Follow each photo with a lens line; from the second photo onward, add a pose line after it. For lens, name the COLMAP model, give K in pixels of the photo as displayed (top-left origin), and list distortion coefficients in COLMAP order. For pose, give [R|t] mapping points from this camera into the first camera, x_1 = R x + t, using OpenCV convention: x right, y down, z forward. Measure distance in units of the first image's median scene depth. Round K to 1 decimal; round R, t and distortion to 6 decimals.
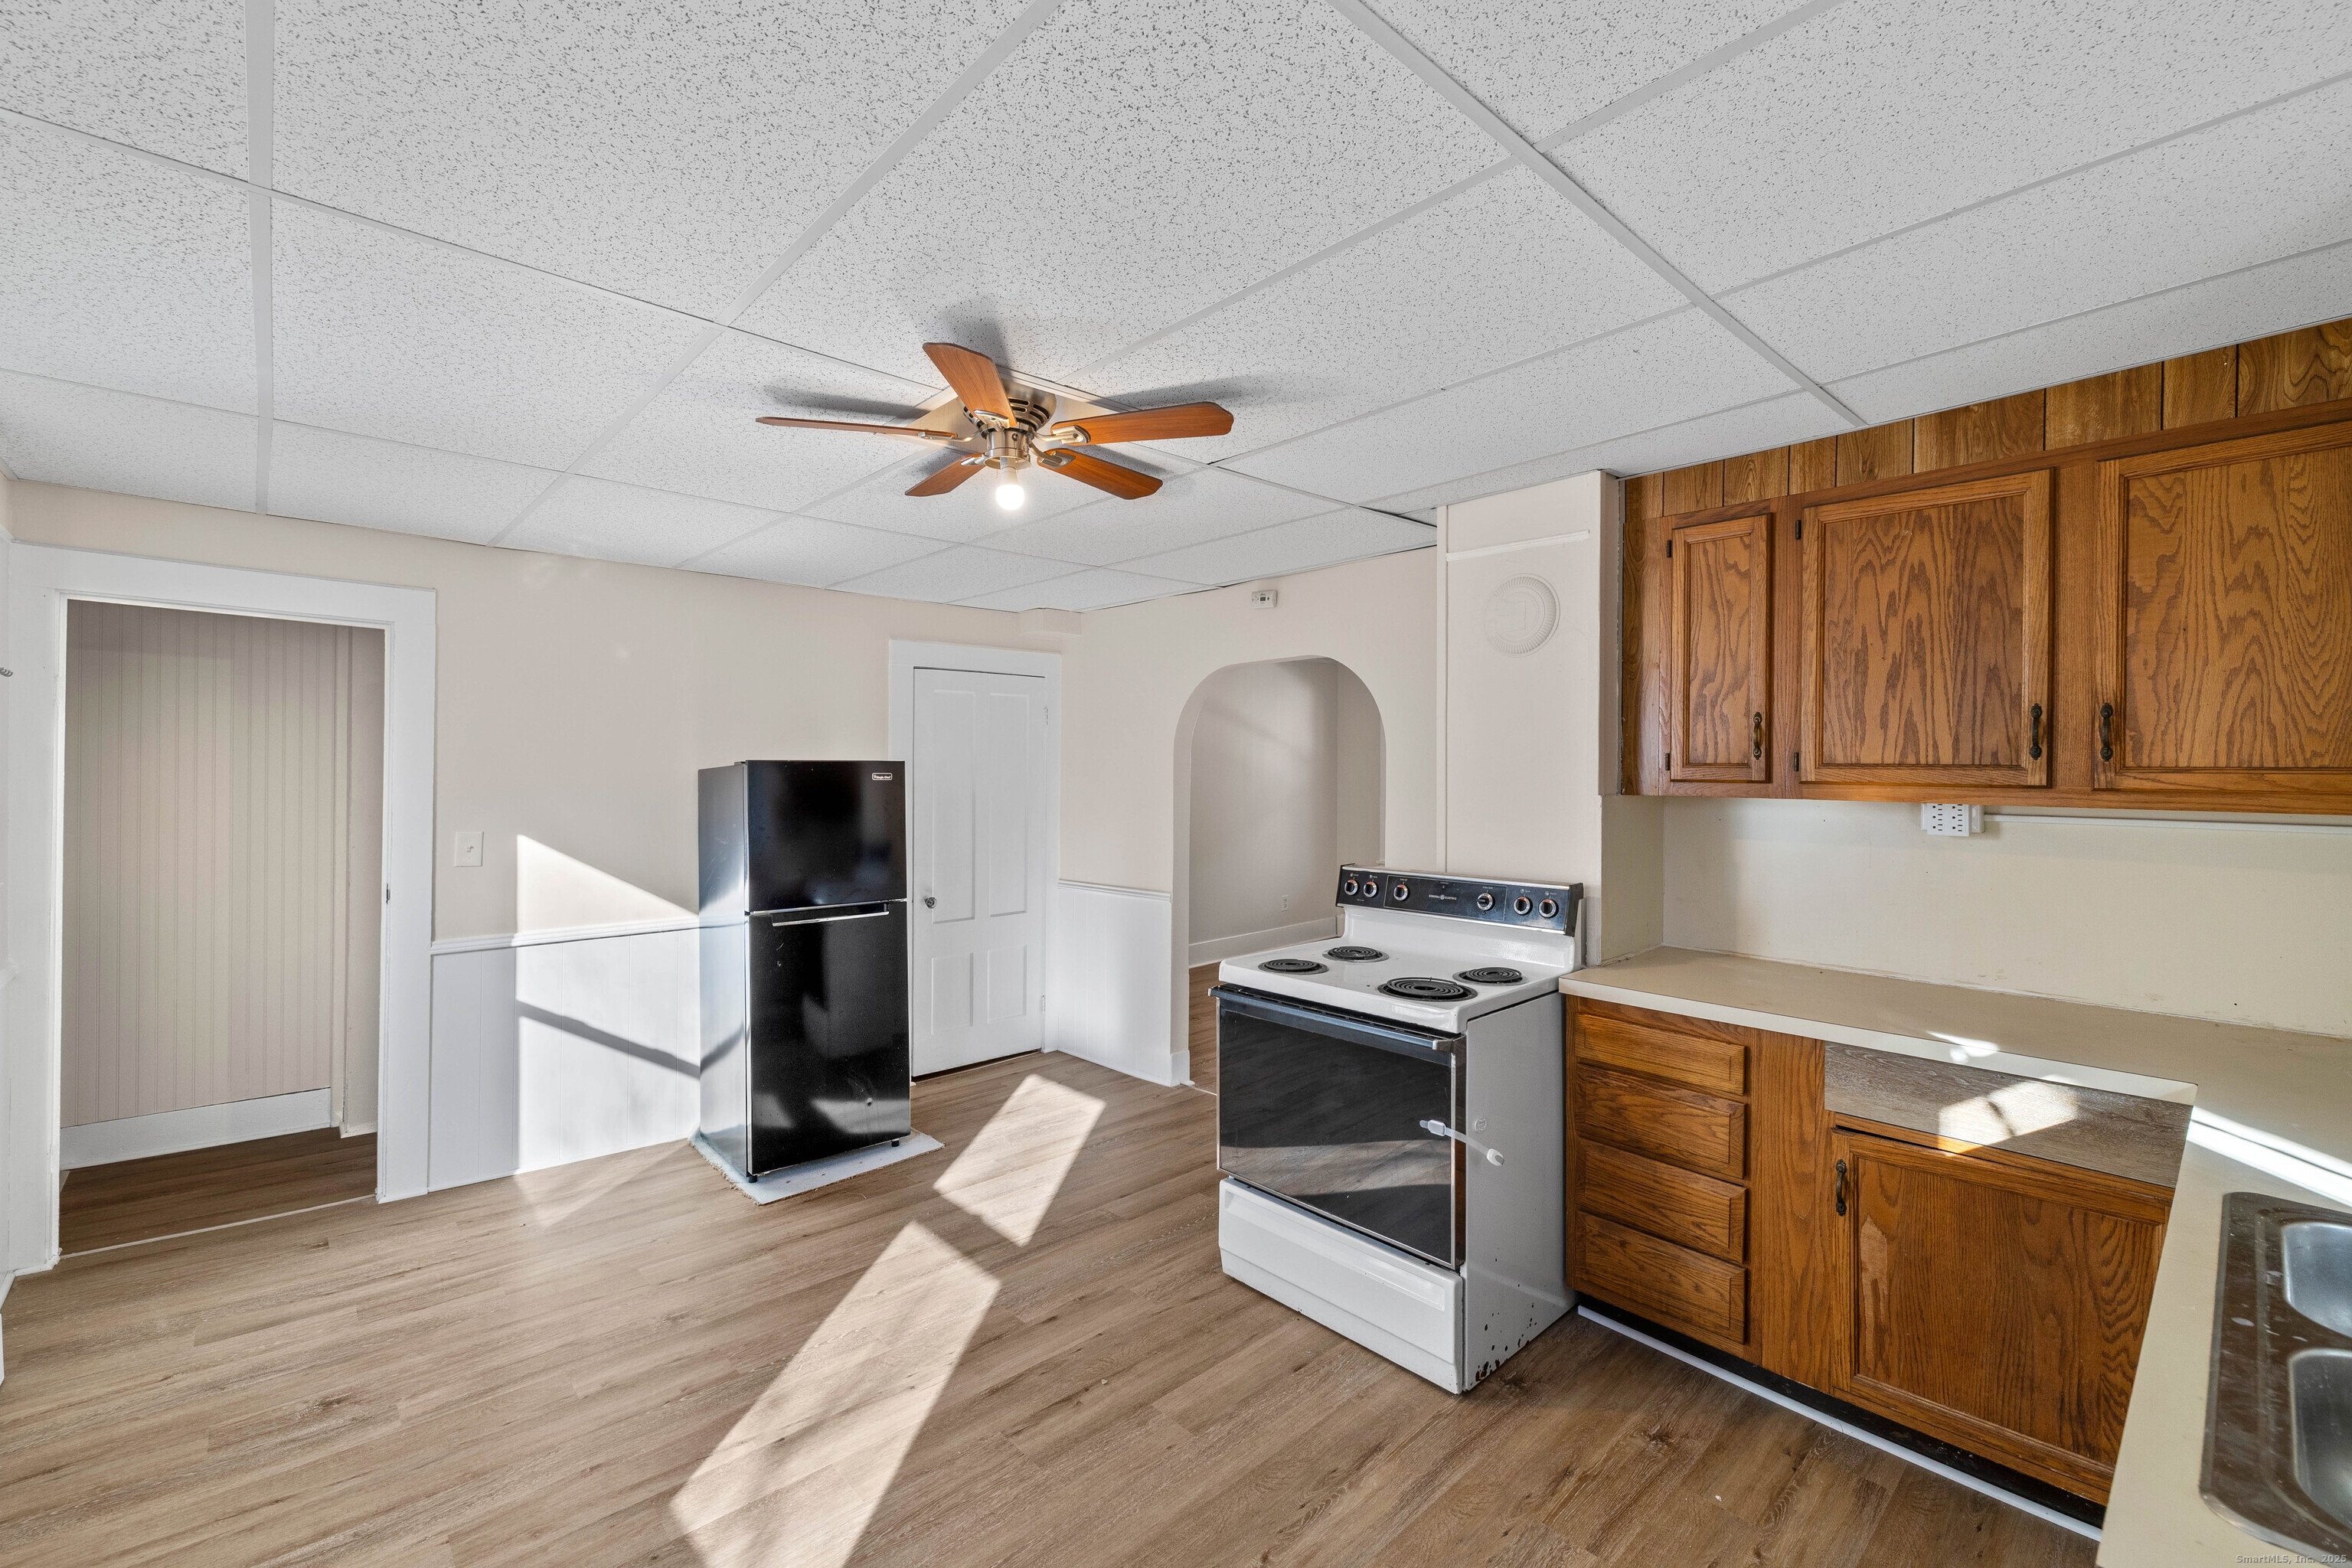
lens RADIAL K [[989.0, 0, 1165.1], [0, 989.0, 771.2], [0, 0, 1]] dist [0.001945, -0.000035]
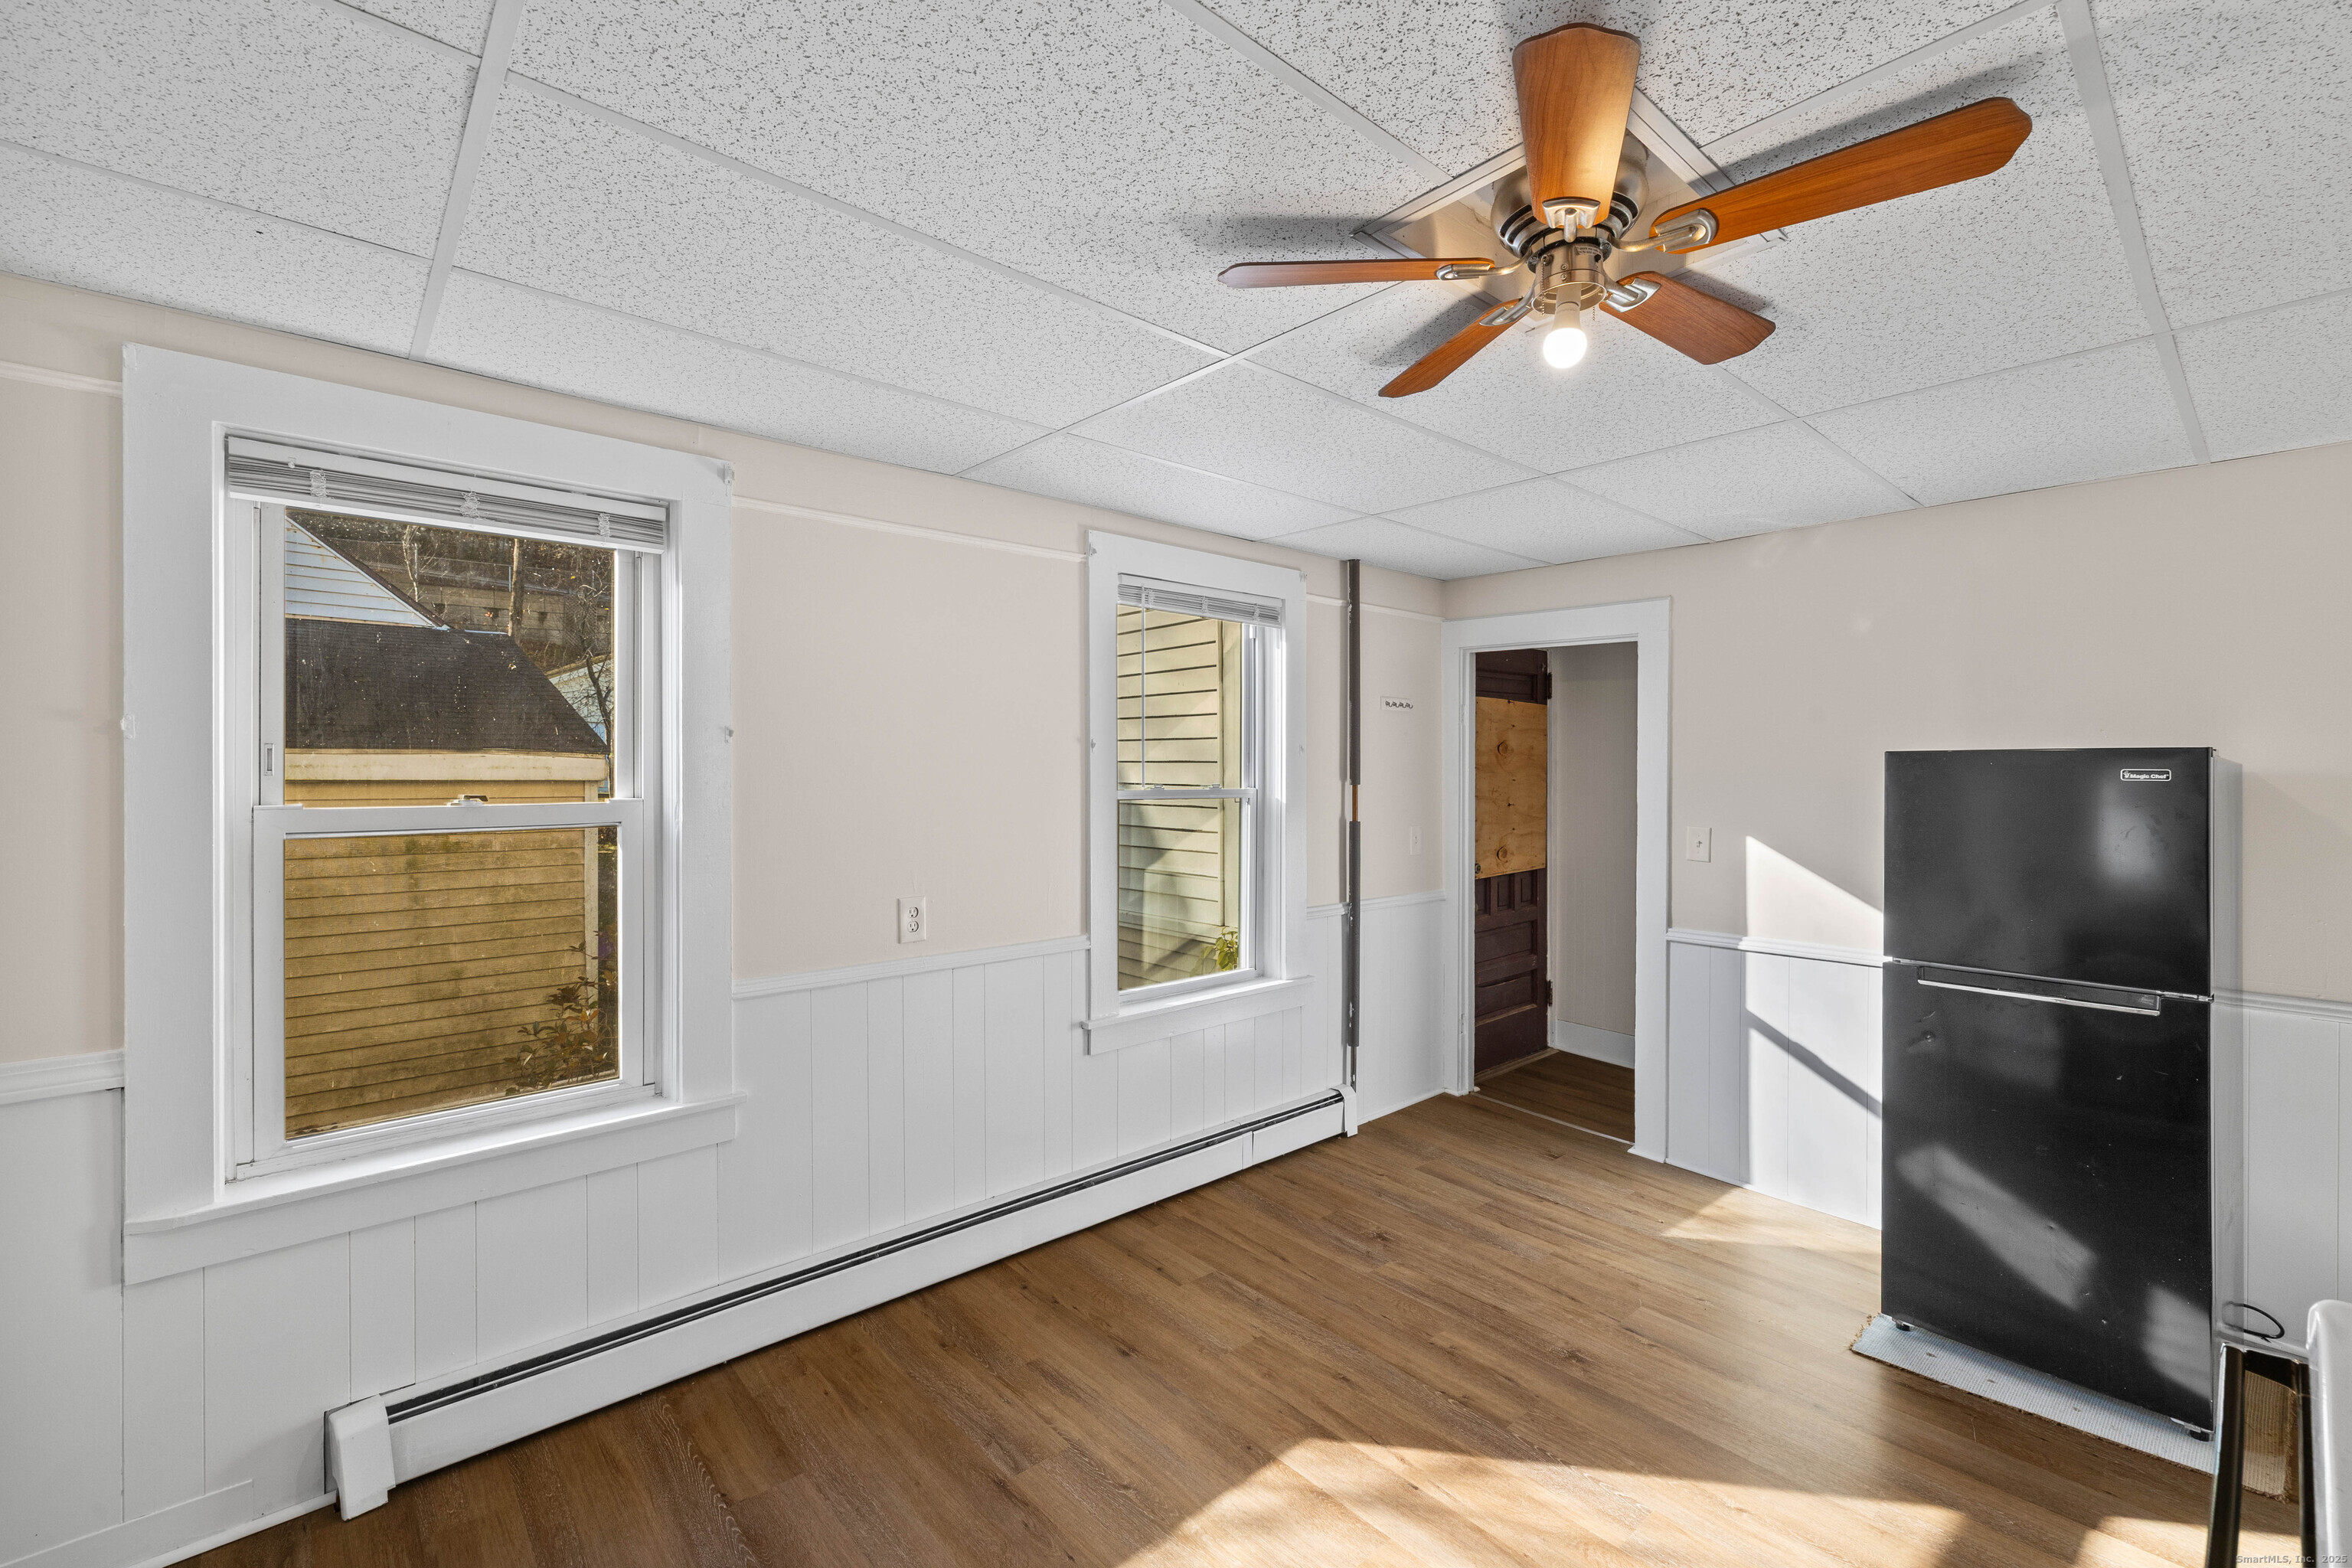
lens RADIAL K [[989.0, 0, 1174.4], [0, 989.0, 781.2], [0, 0, 1]] dist [0.001945, -0.000035]
pose [[-0.022292, 0.007813, -0.999721, 0.496665], [0.001392, 0.999969, 0.007784, 0.005921], [0.999751, -0.001218, -0.022302, 0.734417]]
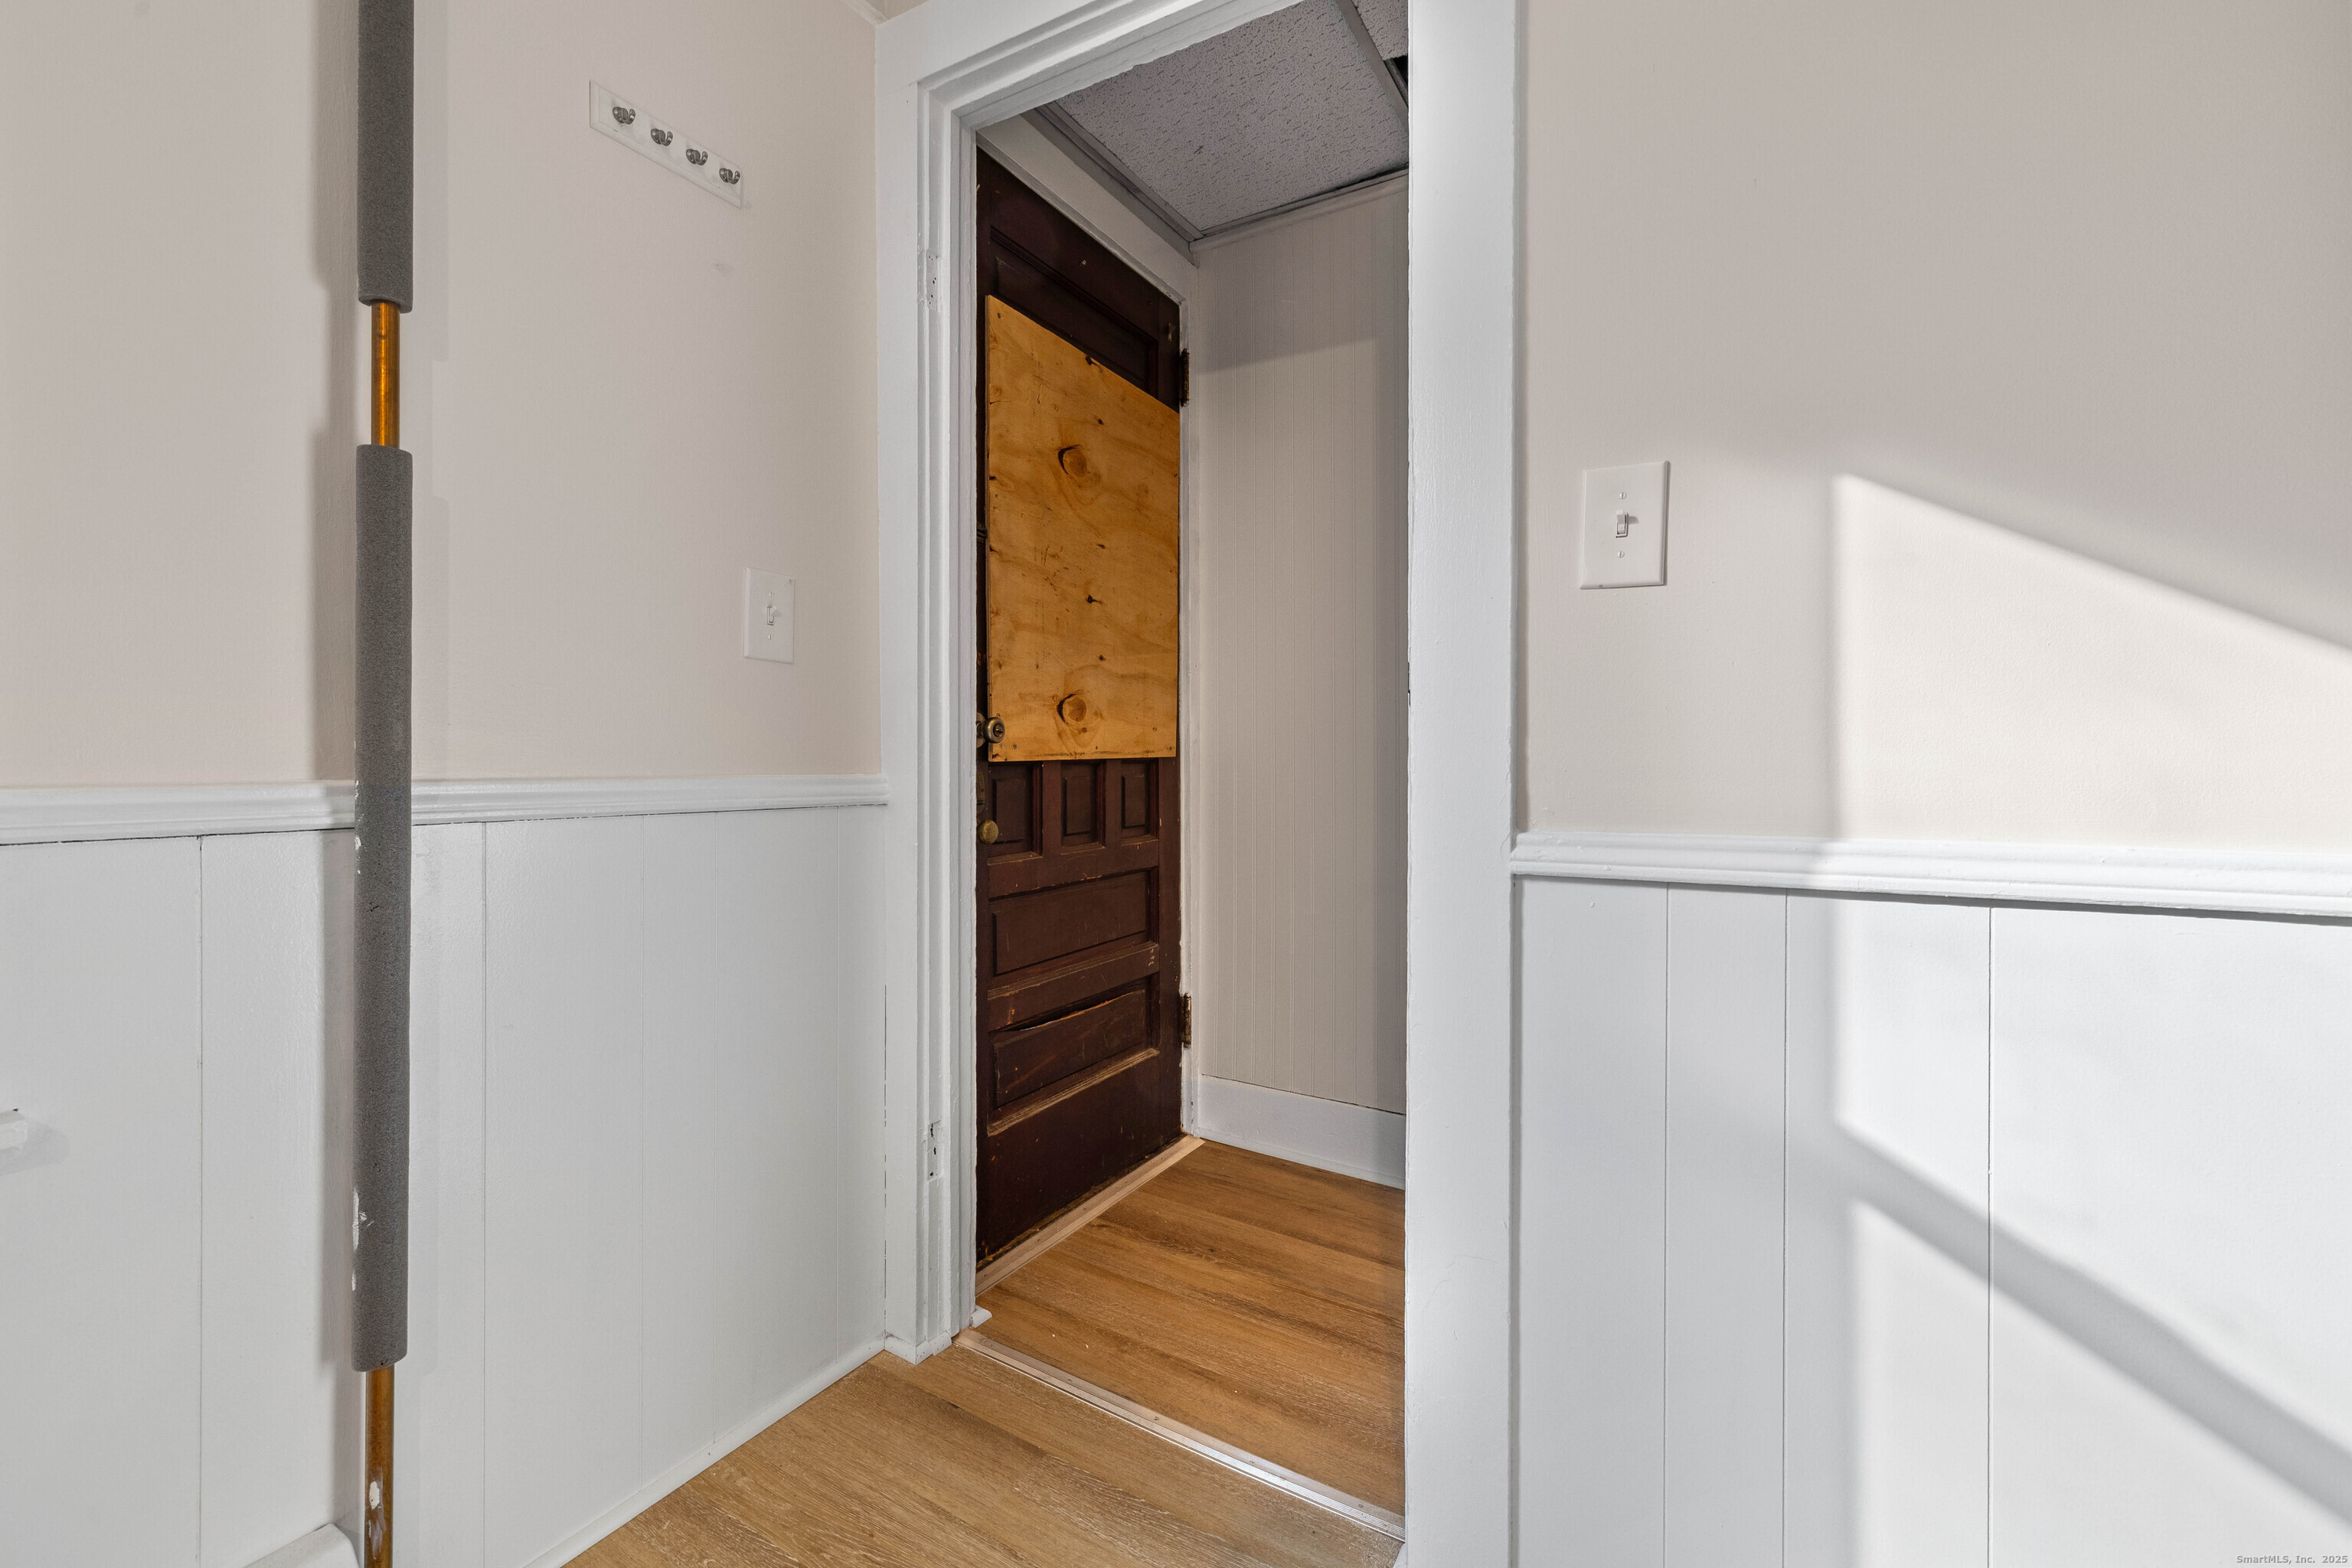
lens RADIAL K [[989.0, 0, 1176.2], [0, 989.0, 768.9], [0, 0, 1]] dist [0.001945, -0.000035]
pose [[0.283024, 0.003450, -0.959107, -0.711044], [0.000690, 0.999993, 0.003801, 0.223358], [0.959113, -0.001738, 0.283019, 1.211488]]
